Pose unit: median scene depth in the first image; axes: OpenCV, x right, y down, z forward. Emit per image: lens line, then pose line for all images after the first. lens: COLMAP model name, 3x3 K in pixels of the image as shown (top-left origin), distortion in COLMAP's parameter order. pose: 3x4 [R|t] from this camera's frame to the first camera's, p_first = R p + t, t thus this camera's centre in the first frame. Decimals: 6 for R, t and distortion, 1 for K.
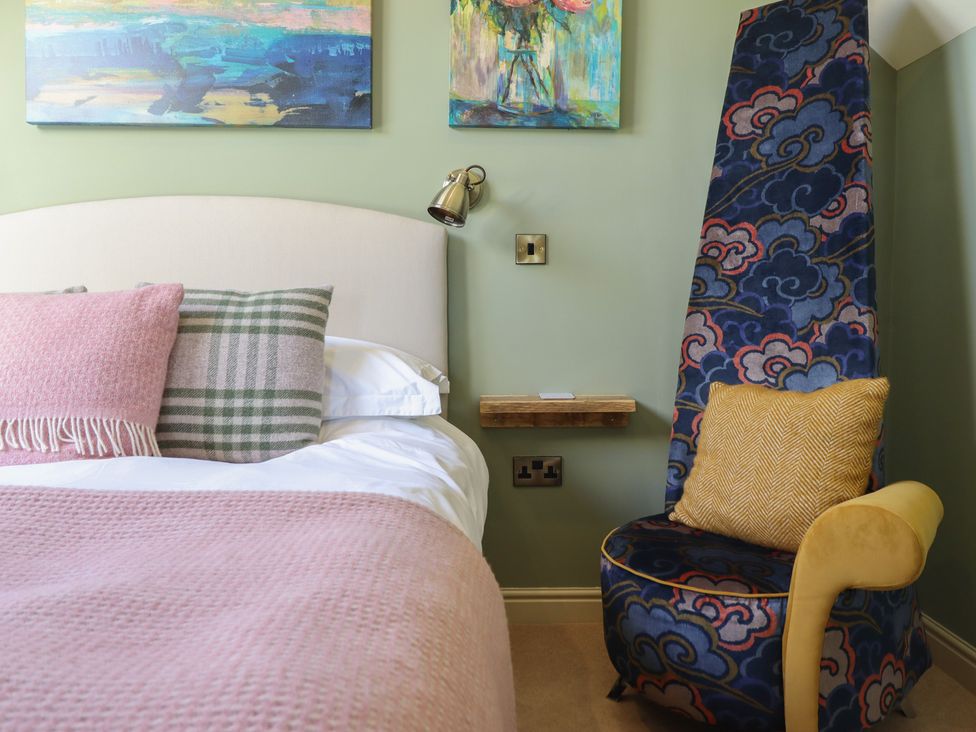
lens RADIAL K [[692.6, 0, 499.1], [0, 692.6, 351.4], [0, 0, 1]] dist [0.003251, -0.004978]
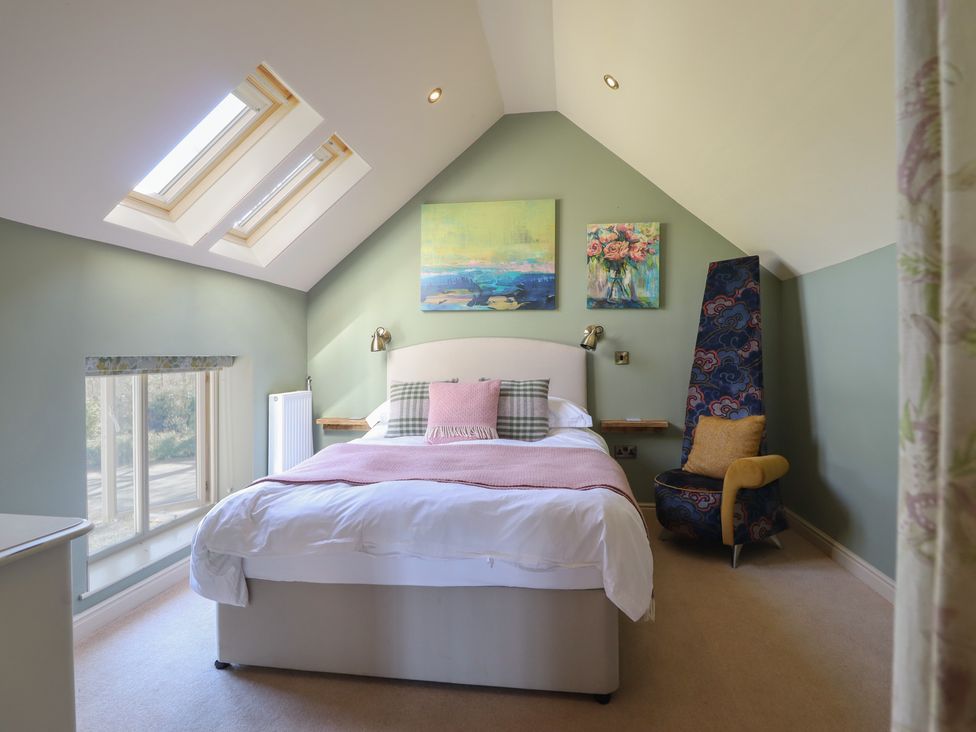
lens RADIAL K [[506.6, 0, 495.4], [0, 506.6, 352.5], [0, 0, 1]] dist [-0.001333, -0.002360]
pose [[0.989032, -0.007355, -0.147521, -0.142372], [-0.001231, 0.998314, -0.058025, -0.072153], [0.147699, 0.057570, 0.987355, -0.887801]]
